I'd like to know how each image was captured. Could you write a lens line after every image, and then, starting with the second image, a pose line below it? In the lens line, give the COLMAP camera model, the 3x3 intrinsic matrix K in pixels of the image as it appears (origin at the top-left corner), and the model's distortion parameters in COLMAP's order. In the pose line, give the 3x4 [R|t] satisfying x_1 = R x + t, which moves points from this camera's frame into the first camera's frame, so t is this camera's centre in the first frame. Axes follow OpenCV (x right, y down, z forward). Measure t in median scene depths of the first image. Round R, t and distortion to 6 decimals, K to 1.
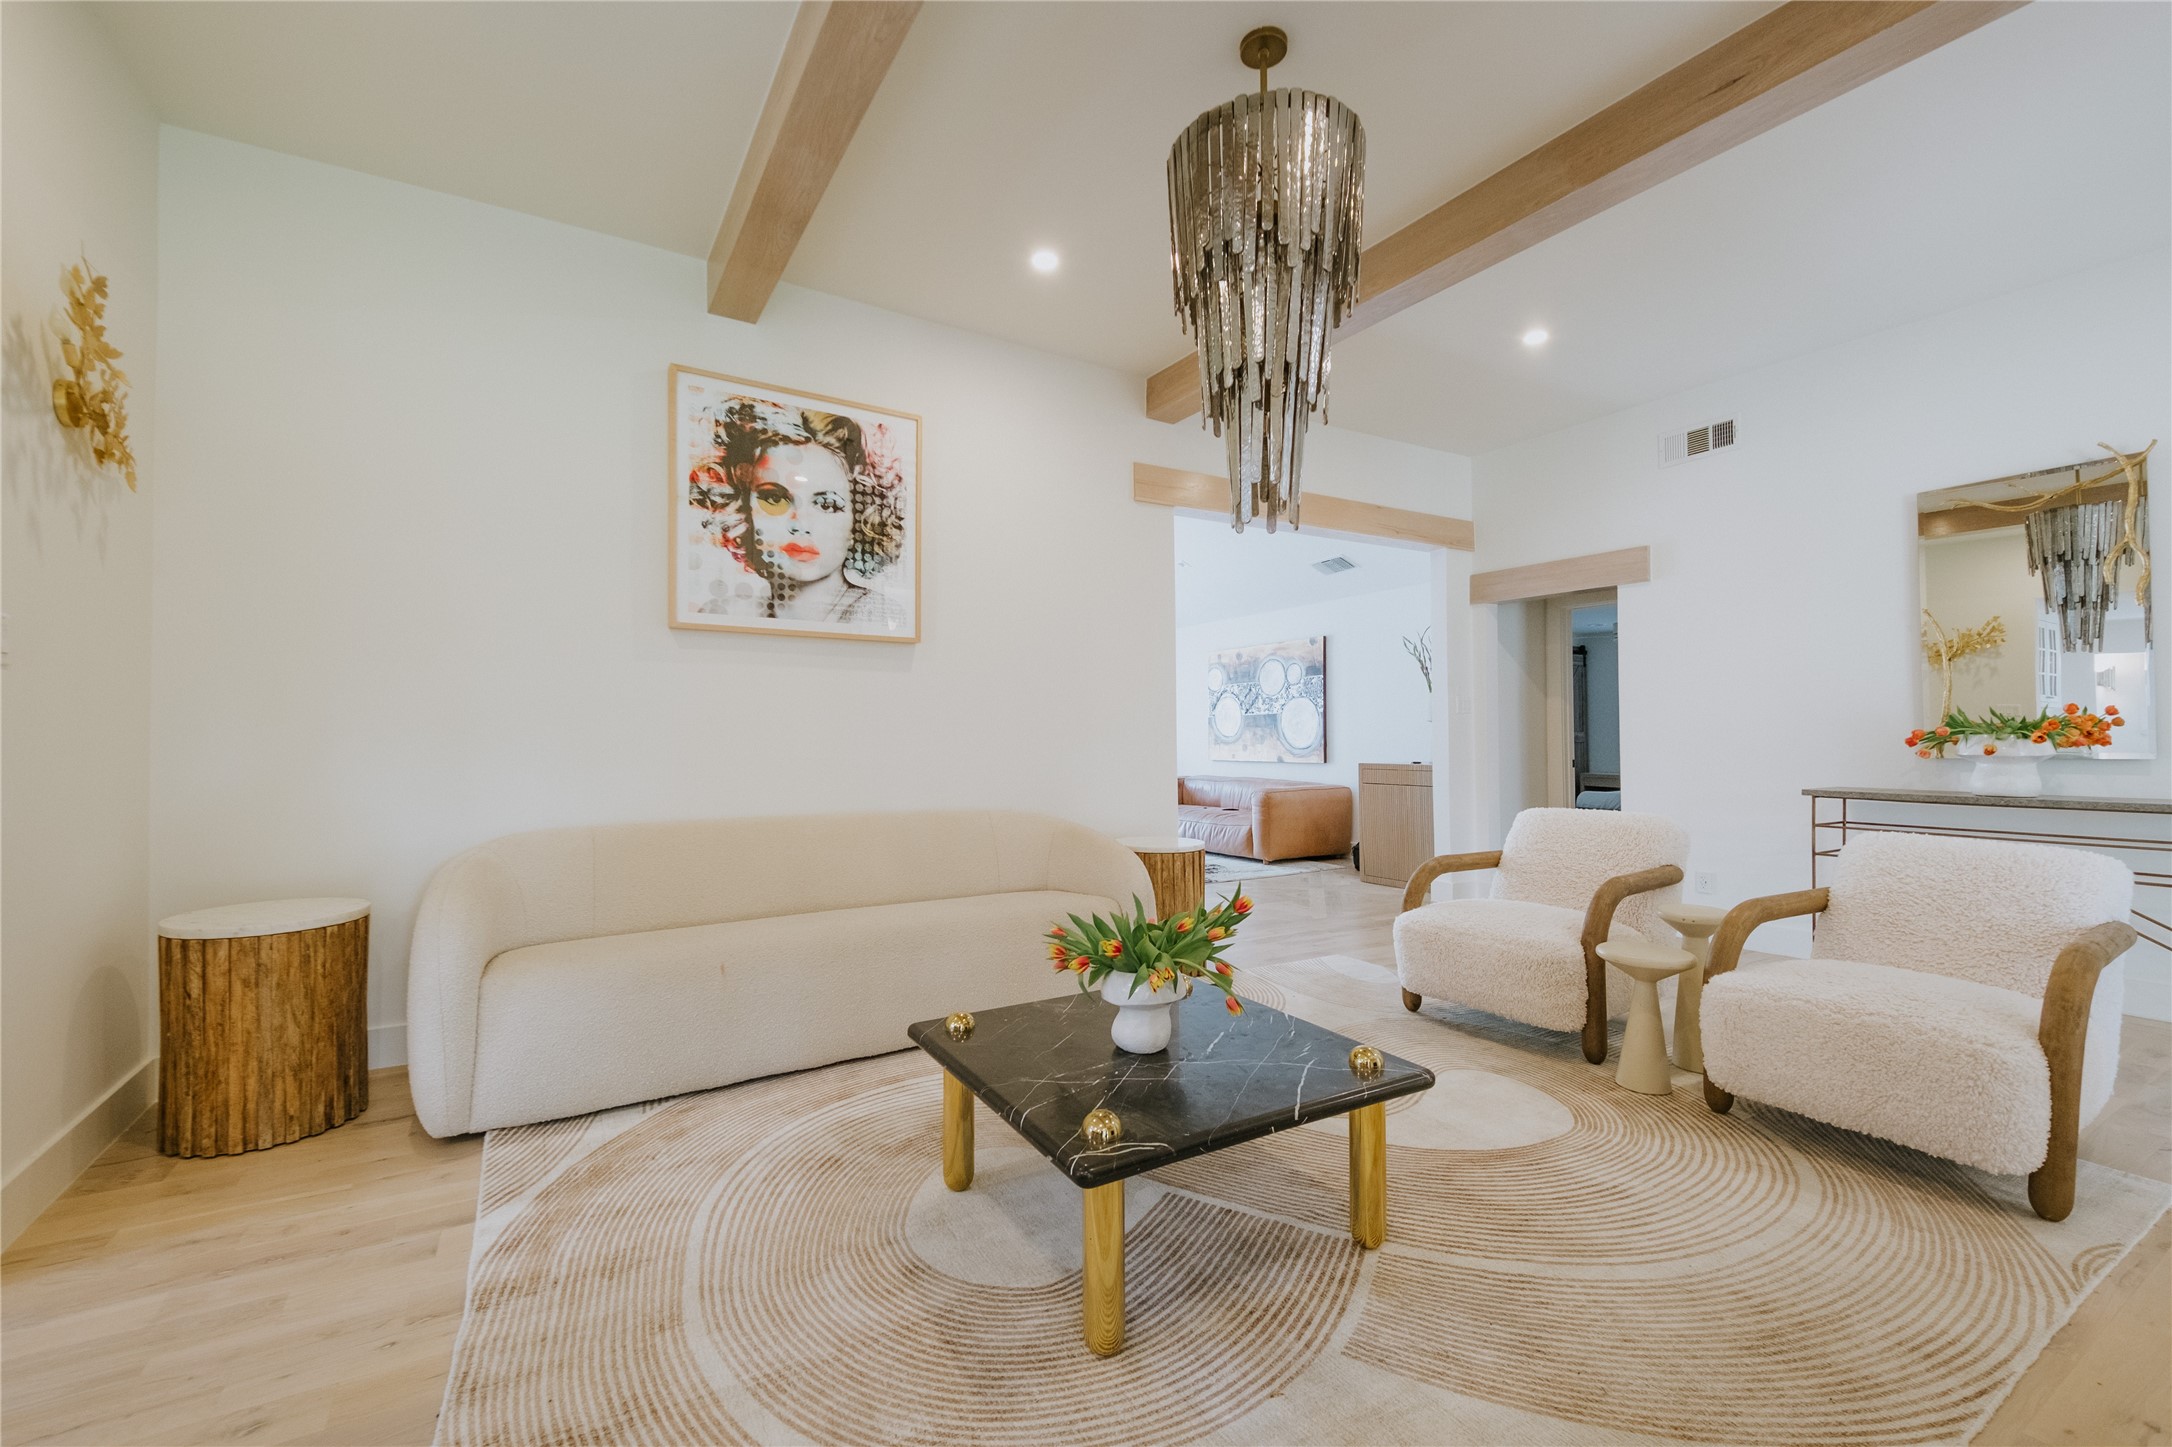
lens RADIAL K [[904.9, 0, 1092.9], [0, 904.9, 722.1], [0, 0, 1]] dist [0.035572, -0.000809]
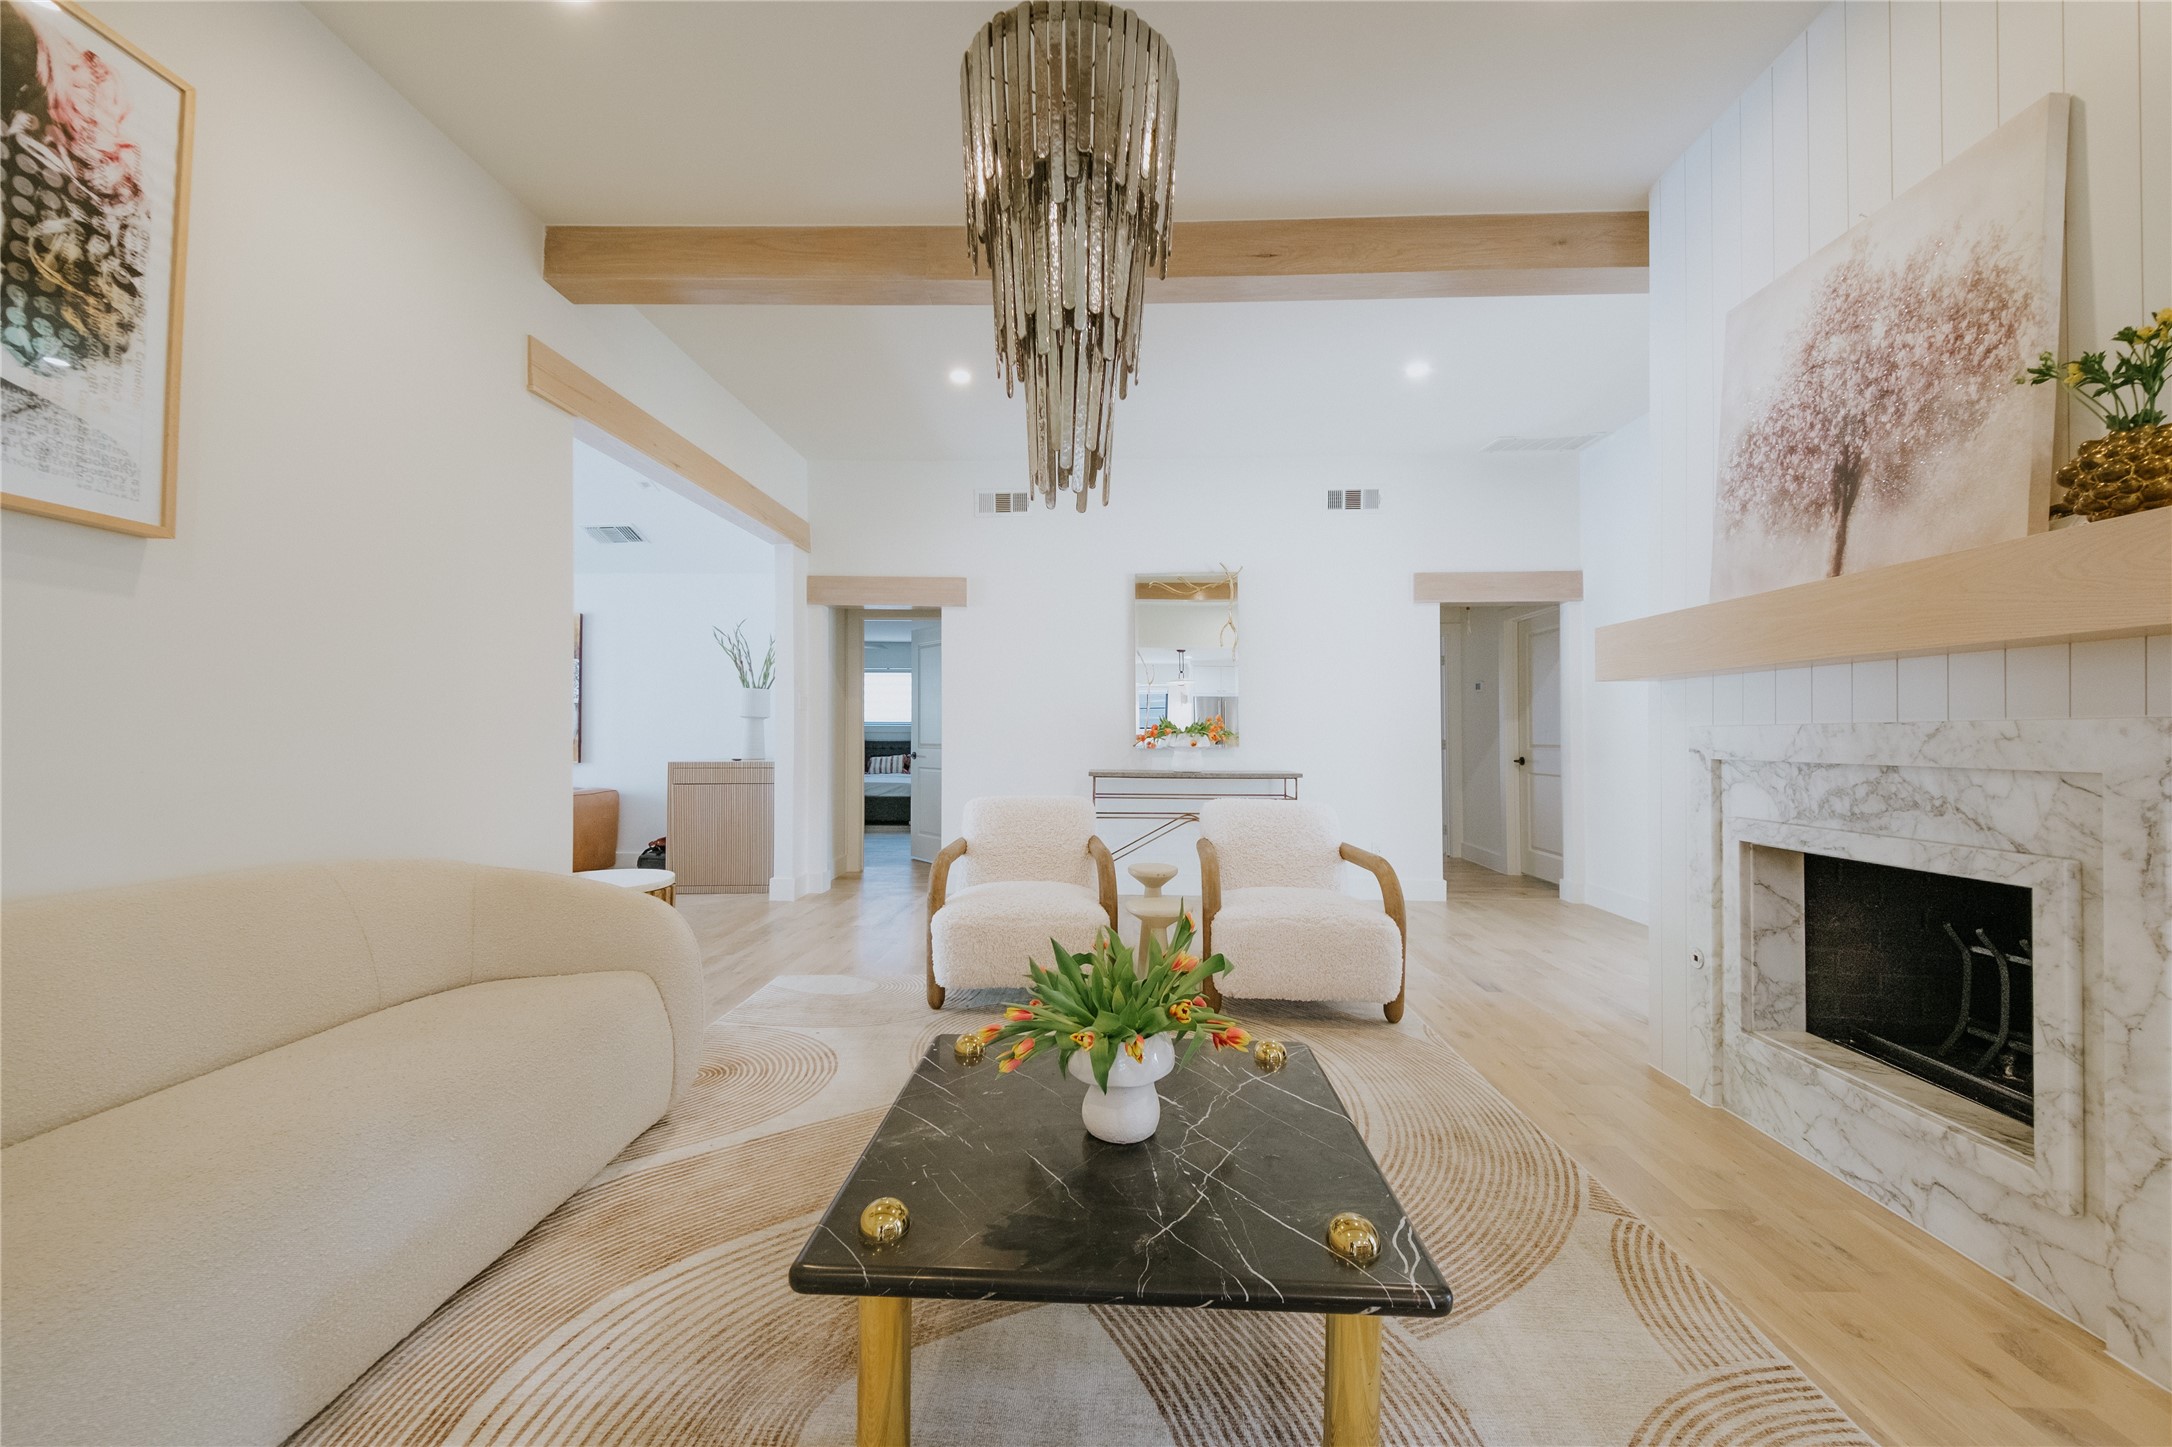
lens RADIAL K [[841.0, 0, 1113.8], [0, 841.0, 716.0], [0, 0, 1]] dist [0.004765, -0.002584]
pose [[0.545958, 0.020654, 0.837558, -0.303838], [-0.018013, 0.999754, -0.012913, 0.005735], [-0.837619, -0.008037, 0.546196, 0.332551]]
